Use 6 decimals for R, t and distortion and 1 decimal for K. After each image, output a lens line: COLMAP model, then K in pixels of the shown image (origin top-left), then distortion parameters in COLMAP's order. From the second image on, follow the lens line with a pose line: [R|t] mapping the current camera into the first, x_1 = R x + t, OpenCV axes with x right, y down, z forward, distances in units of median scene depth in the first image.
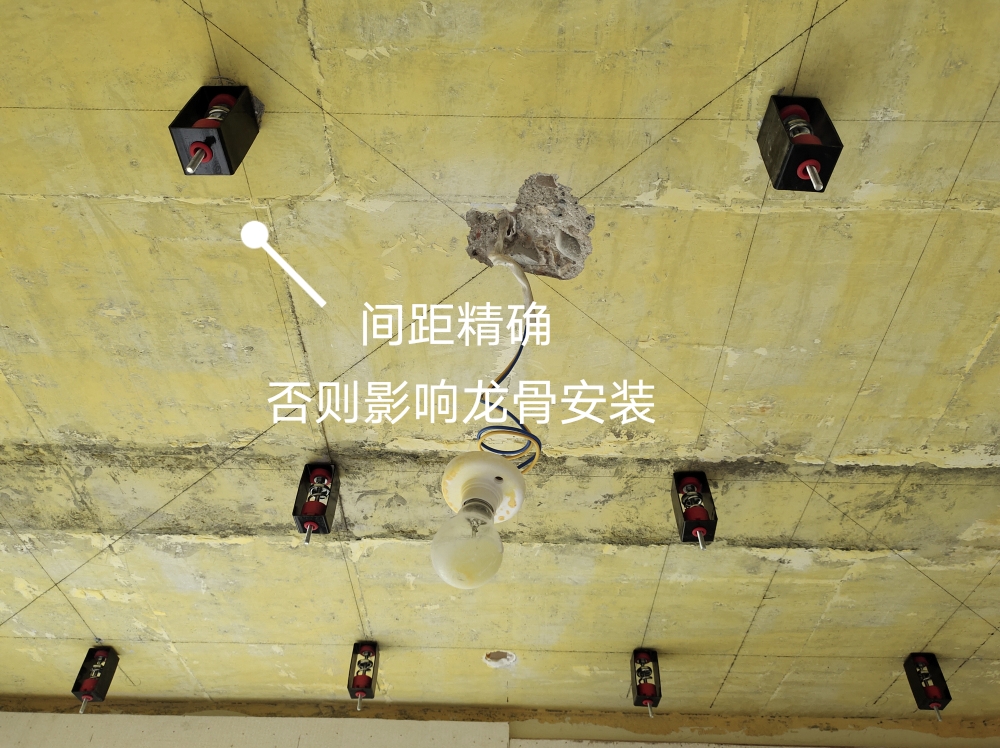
lens RADIAL K [[742.1, 0, 500.0], [0, 742.1, 374.0], [0, 0, 1]] dist [0.042564, -0.047496]
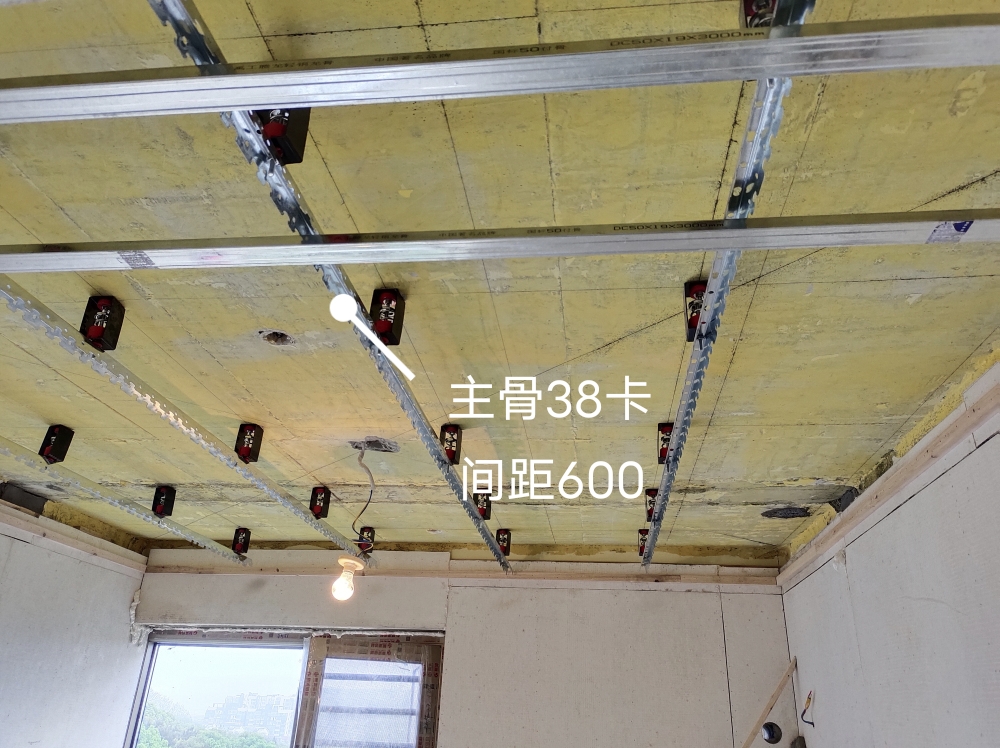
lens RADIAL K [[736.3, 0, 500.0], [0, 736.3, 374.0], [0, 0, 1]] dist [0.043683, -0.040377]
pose [[0.992637, -0.034990, -0.115968, 0.522231], [0.074119, 0.932677, 0.353016, -0.867598], [0.095808, -0.359012, 0.928402, -0.821878]]
